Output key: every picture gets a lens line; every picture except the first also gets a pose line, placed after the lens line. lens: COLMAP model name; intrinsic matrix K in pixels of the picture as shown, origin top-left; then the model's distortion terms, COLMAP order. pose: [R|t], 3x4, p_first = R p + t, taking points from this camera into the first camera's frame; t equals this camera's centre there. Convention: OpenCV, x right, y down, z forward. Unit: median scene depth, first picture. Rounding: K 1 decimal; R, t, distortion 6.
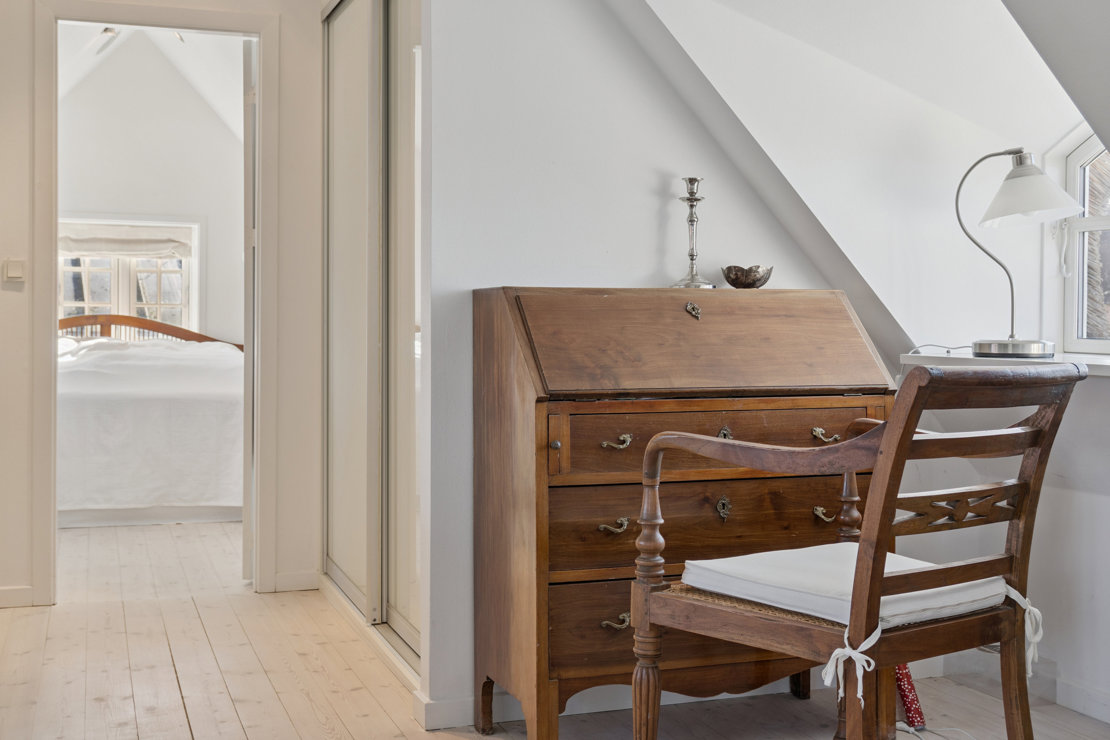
lens RADIAL K [[1295.1, 0, 557.6], [0, 1295.1, 337.4], [0, 0, 1]] dist [0.006573, 0.016698]
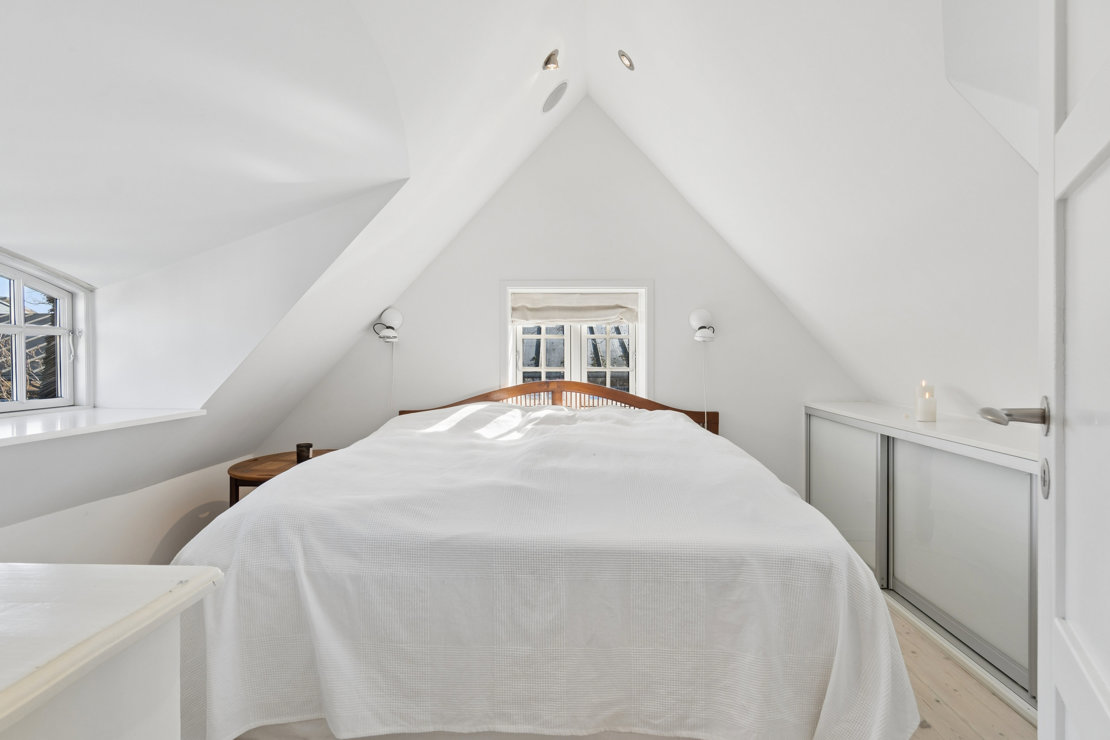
lens RADIAL K [[627.4, 0, 556.3], [0, 627.4, 355.2], [0, 0, 1]] dist [0.000210, 0.000779]
pose [[0.928042, -0.015896, -0.372137, -0.181099], [0.007081, 0.999661, -0.025042, -0.027456], [0.372409, 0.020605, 0.927840, 0.589981]]
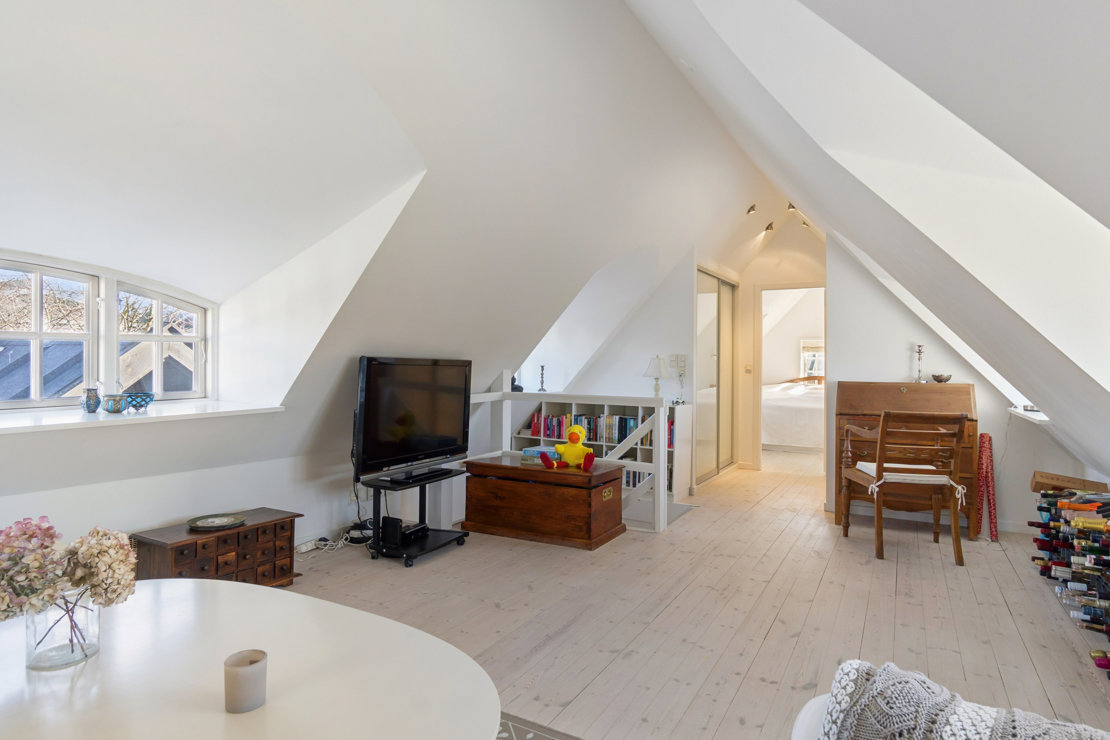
lens RADIAL K [[627.4, 0, 556.3], [0, 627.4, 355.2], [0, 0, 1]] dist [0.000210, 0.000779]
pose [[0.650940, -0.005557, -0.759109, 0.293679], [-0.018540, 0.999559, -0.023216, -0.022352], [0.758903, 0.029186, 0.650550, -0.260404]]
